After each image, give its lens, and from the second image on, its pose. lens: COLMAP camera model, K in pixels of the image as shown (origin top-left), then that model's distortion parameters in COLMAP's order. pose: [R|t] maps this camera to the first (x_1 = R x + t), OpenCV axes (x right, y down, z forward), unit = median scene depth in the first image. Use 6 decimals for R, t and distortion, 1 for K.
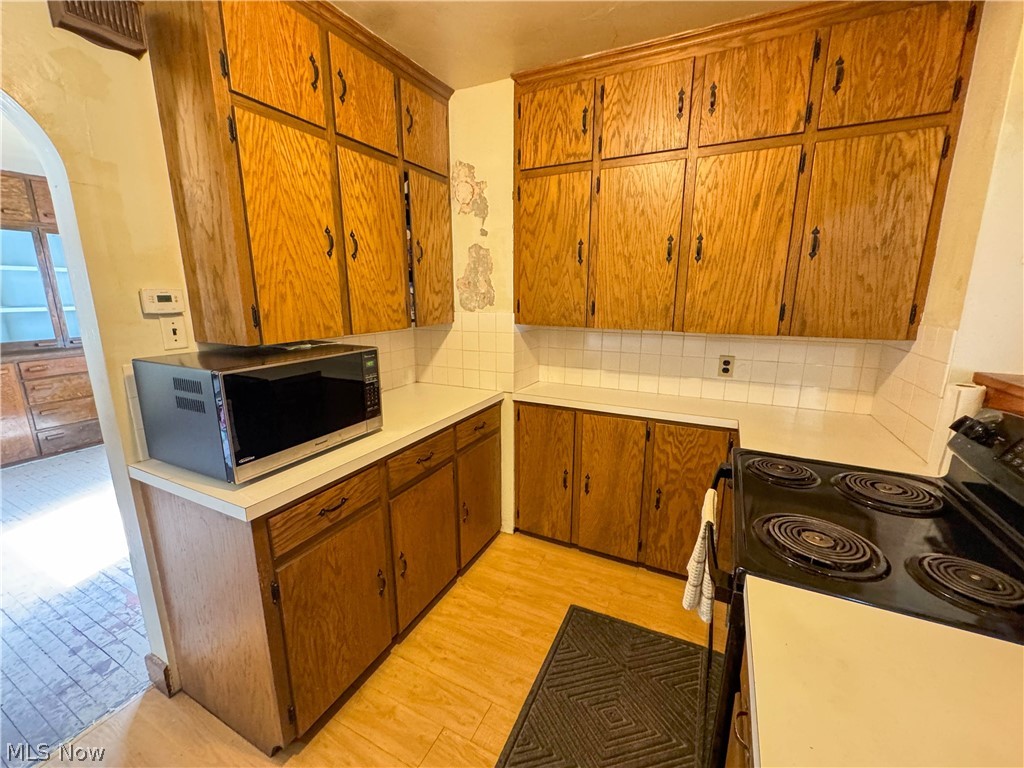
lens RADIAL K [[420.0, 0, 512.0], [0, 420.0, 384.0], [0, 0, 1]] dist [-0.001816, -0.000167]
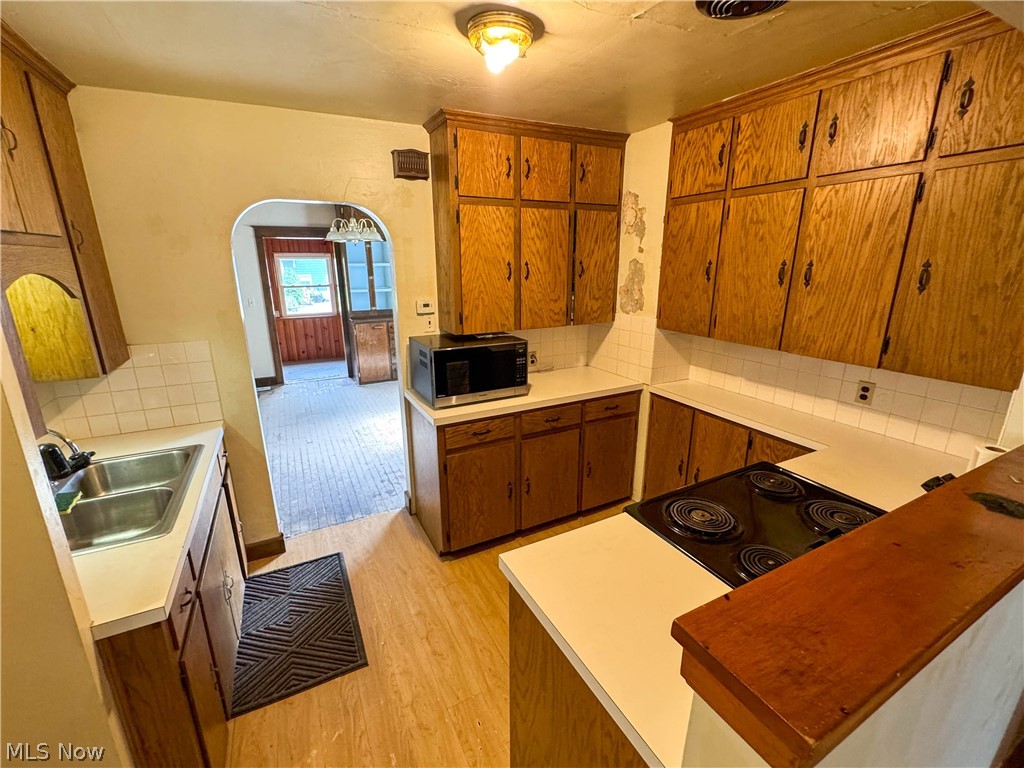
lens RADIAL K [[441.1, 0, 512.0], [0, 441.1, 384.0], [0, 0, 1]] dist [-0.000766, 0.000108]
pose [[0.808442, 0.155294, -0.567720, 0.518666], [-0.122181, 0.987832, 0.096223, -0.072563], [0.575755, -0.008426, 0.817579, -0.313228]]
